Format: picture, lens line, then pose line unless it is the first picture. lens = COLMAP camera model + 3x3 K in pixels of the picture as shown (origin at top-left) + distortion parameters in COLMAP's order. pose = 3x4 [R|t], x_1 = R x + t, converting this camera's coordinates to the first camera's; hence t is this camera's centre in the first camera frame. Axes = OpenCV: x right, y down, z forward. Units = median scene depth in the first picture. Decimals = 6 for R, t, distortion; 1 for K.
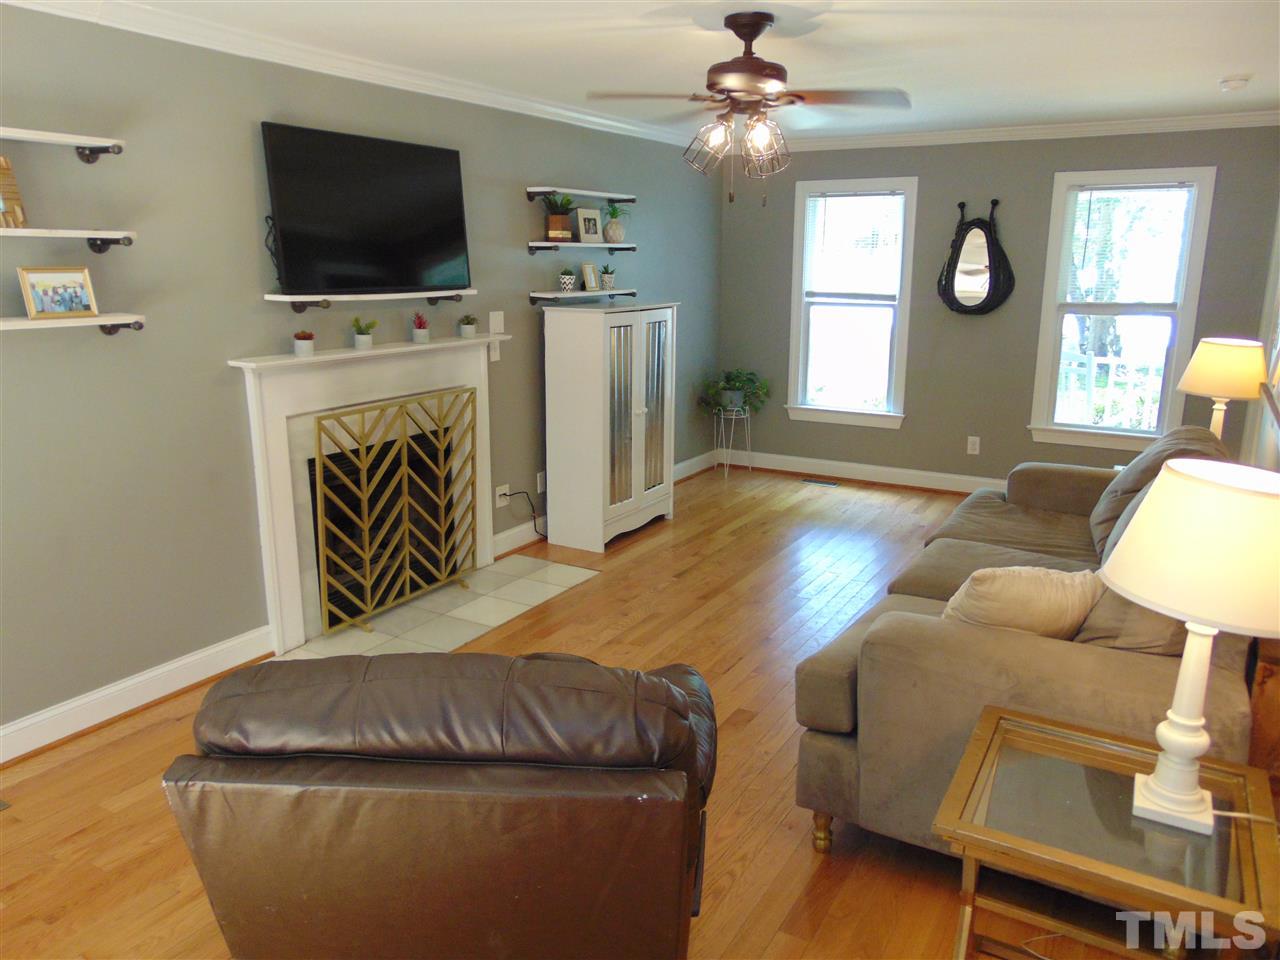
lens RADIAL K [[962.6, 0, 637.9], [0, 962.6, 483.6], [0, 0, 1]] dist [0.000281, -0.000969]
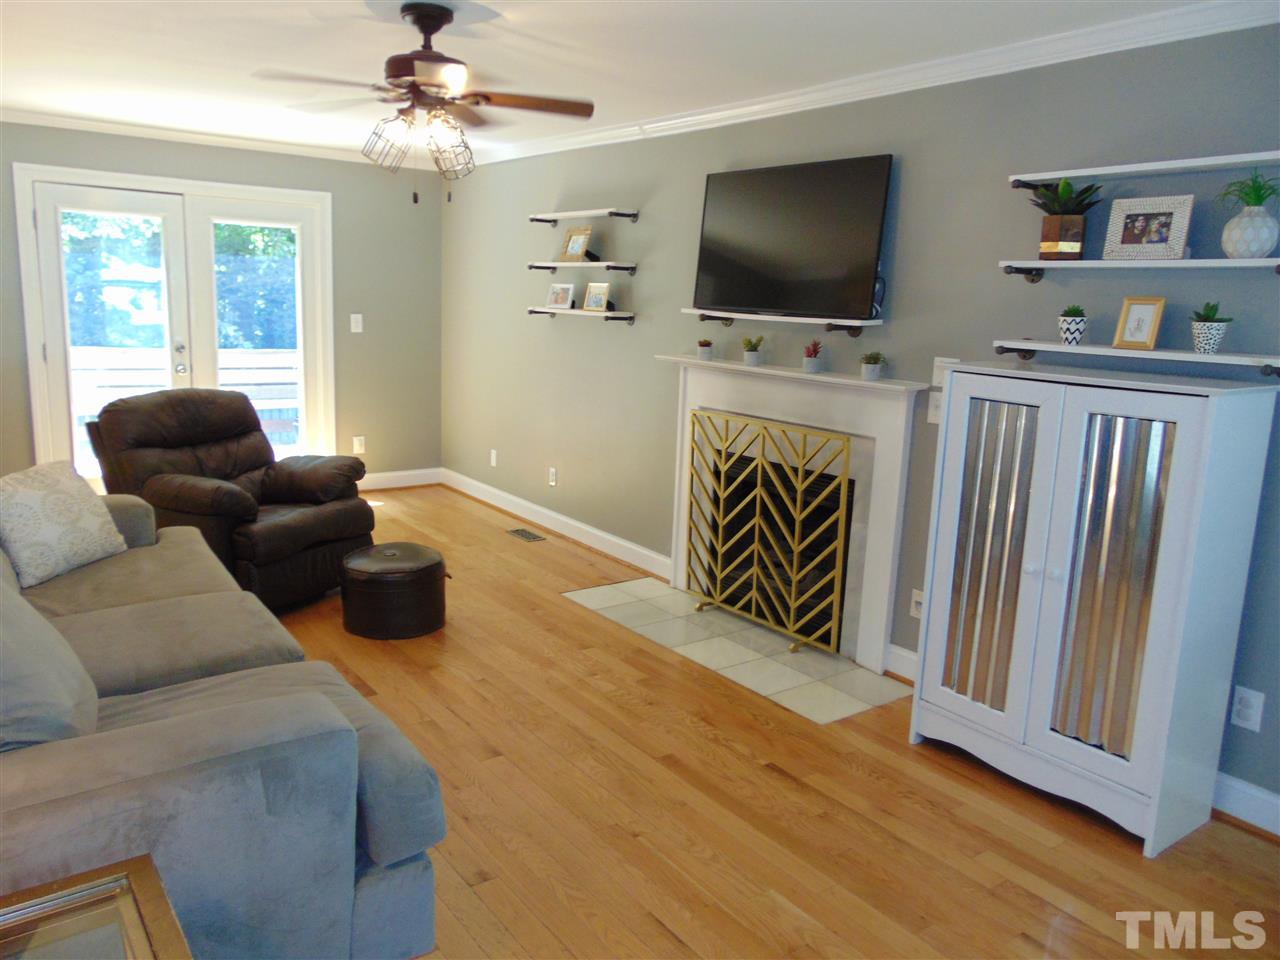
lens RADIAL K [[962.6, 0, 634.1], [0, 962.6, 477.7], [0, 0, 1]] dist [0.000281, -0.000969]
pose [[-0.409459, 0.153318, -0.899354, 0.676473], [-0.246300, 0.930599, 0.270780, -0.252973], [0.878453, 0.332384, -0.343280, 1.162705]]
